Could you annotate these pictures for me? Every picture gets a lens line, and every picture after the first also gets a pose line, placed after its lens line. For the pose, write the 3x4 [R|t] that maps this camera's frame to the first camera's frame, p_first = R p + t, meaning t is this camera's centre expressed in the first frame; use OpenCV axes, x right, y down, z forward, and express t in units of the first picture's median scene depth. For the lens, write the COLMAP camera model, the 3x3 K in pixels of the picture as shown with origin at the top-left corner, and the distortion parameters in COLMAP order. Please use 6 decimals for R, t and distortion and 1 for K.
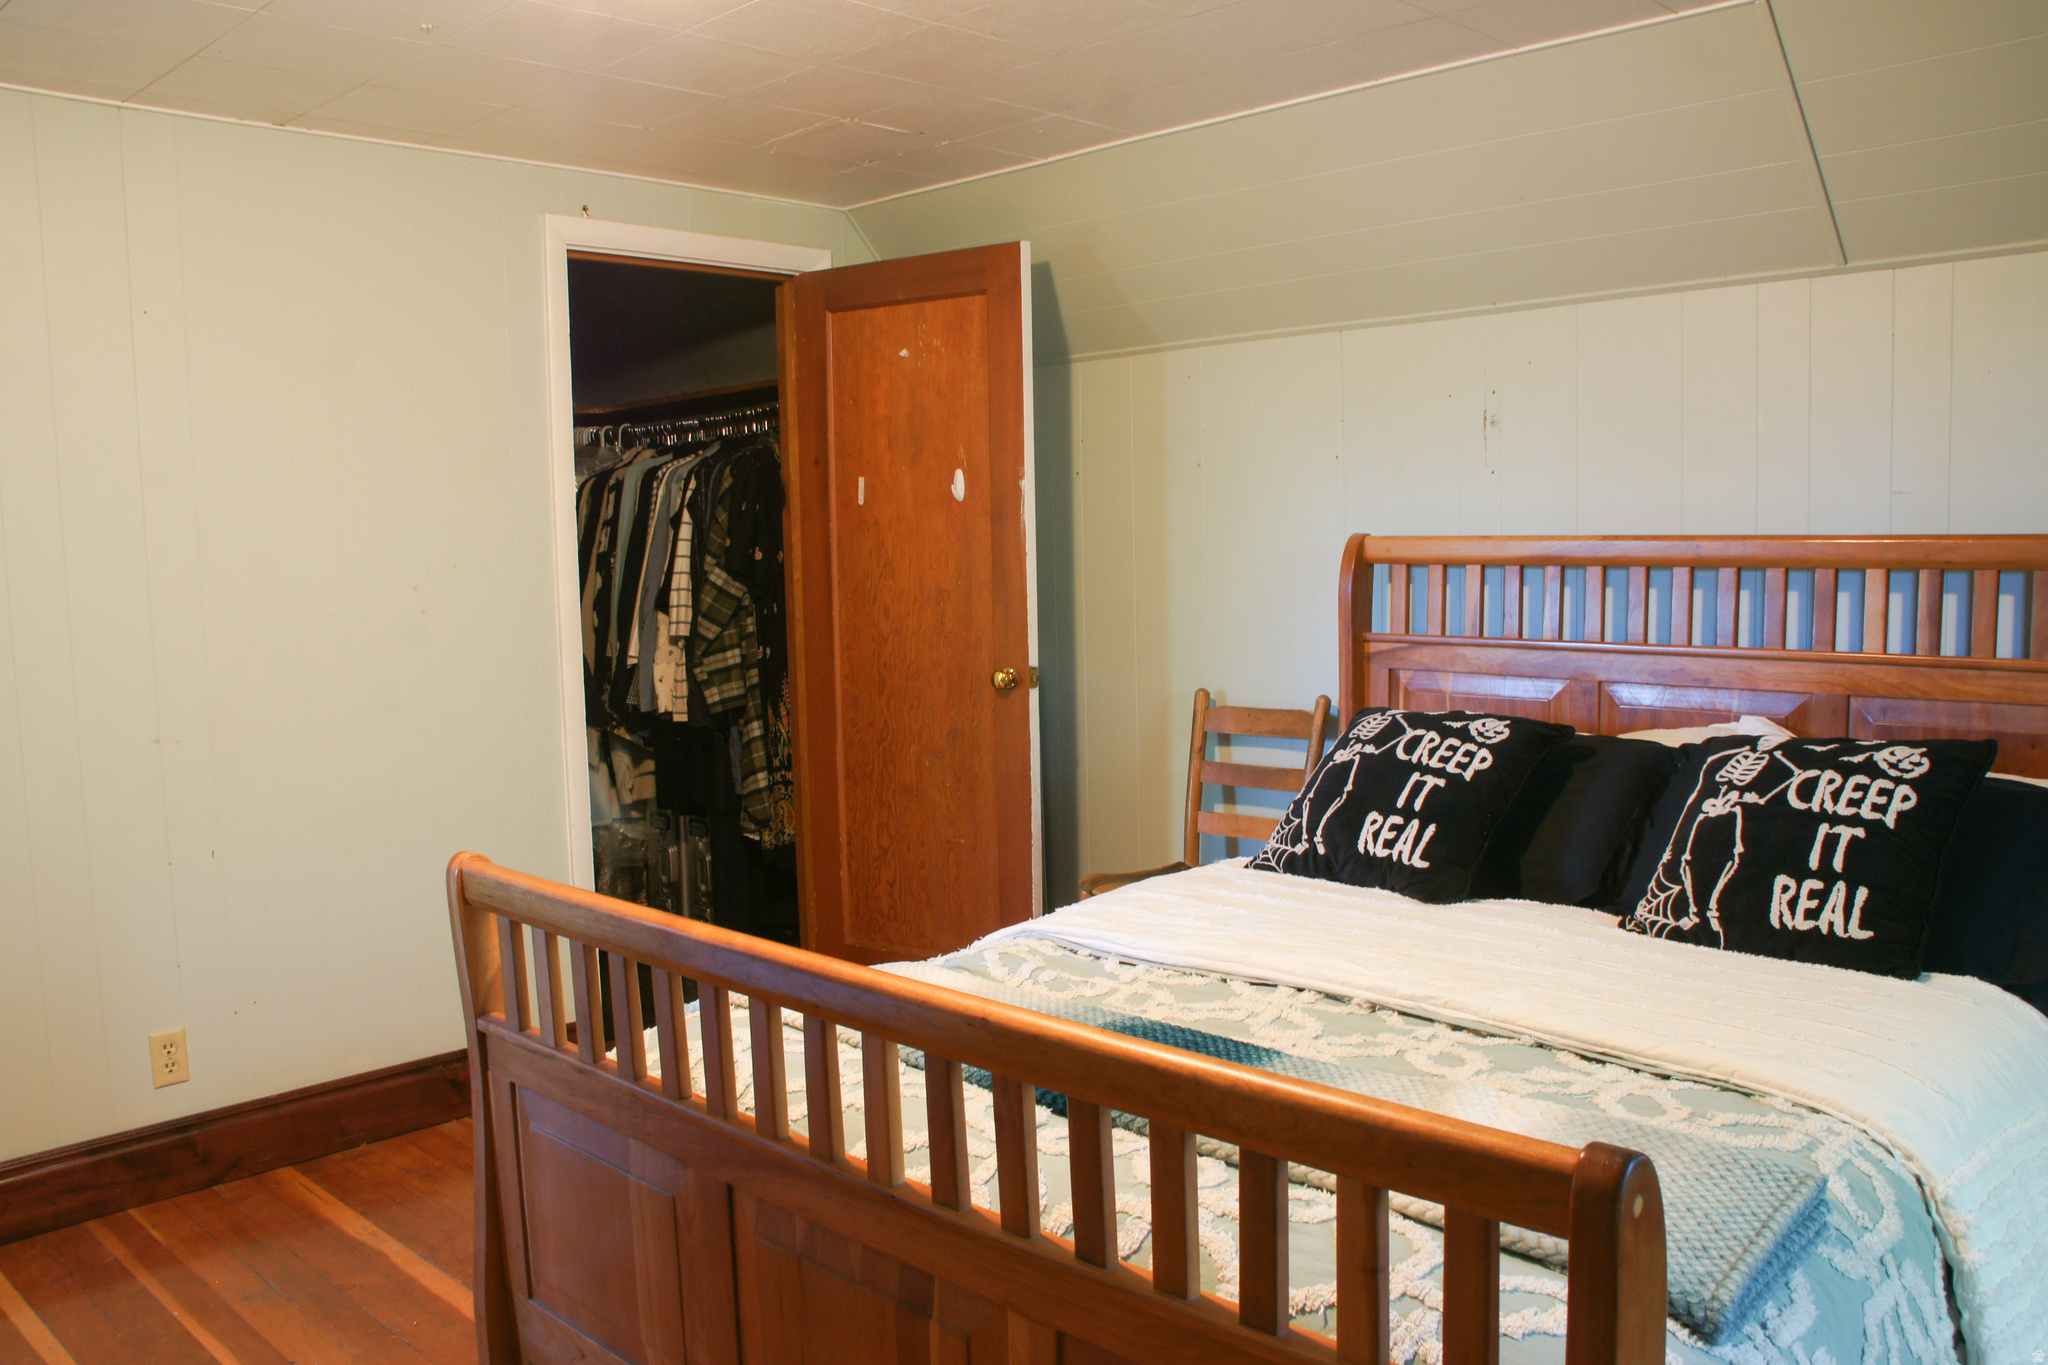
lens RADIAL K [[1683.7, 0, 1026.2], [0, 1683.7, 706.4], [0, 0, 1]] dist [-0.157534, 0.128213]
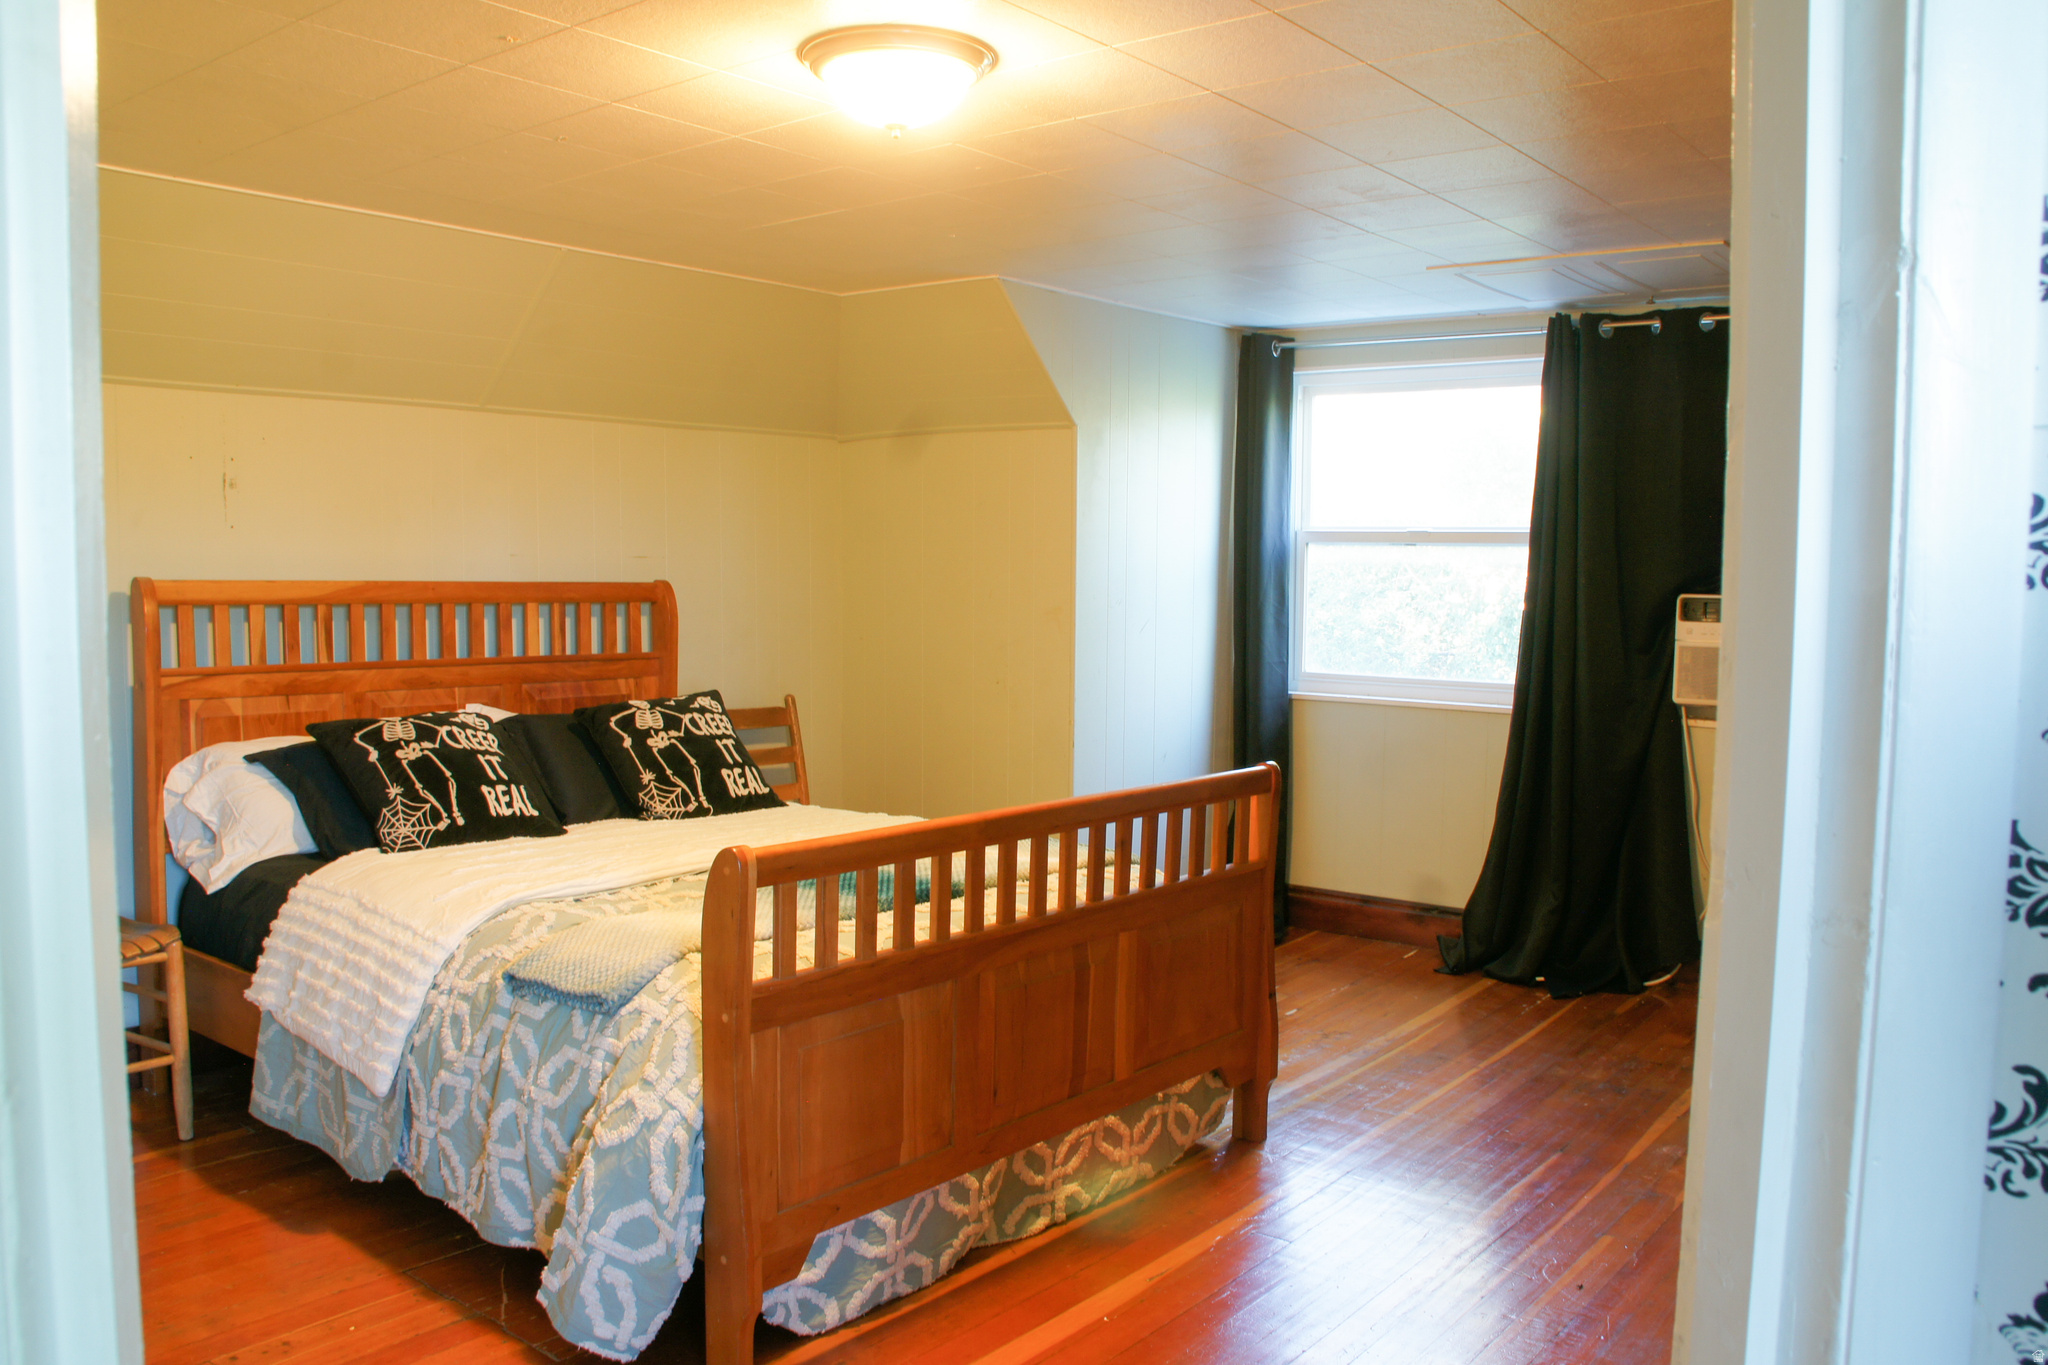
lens RADIAL K [[1683.7, 0, 1026.2], [0, 1683.7, 706.4], [0, 0, 1]] dist [-0.157534, 0.128213]
pose [[-0.128351, -0.055739, 0.990161, -1.138175], [0.092193, 0.993425, 0.067873, -0.049014], [-0.987434, 0.099997, -0.122368, 0.716741]]
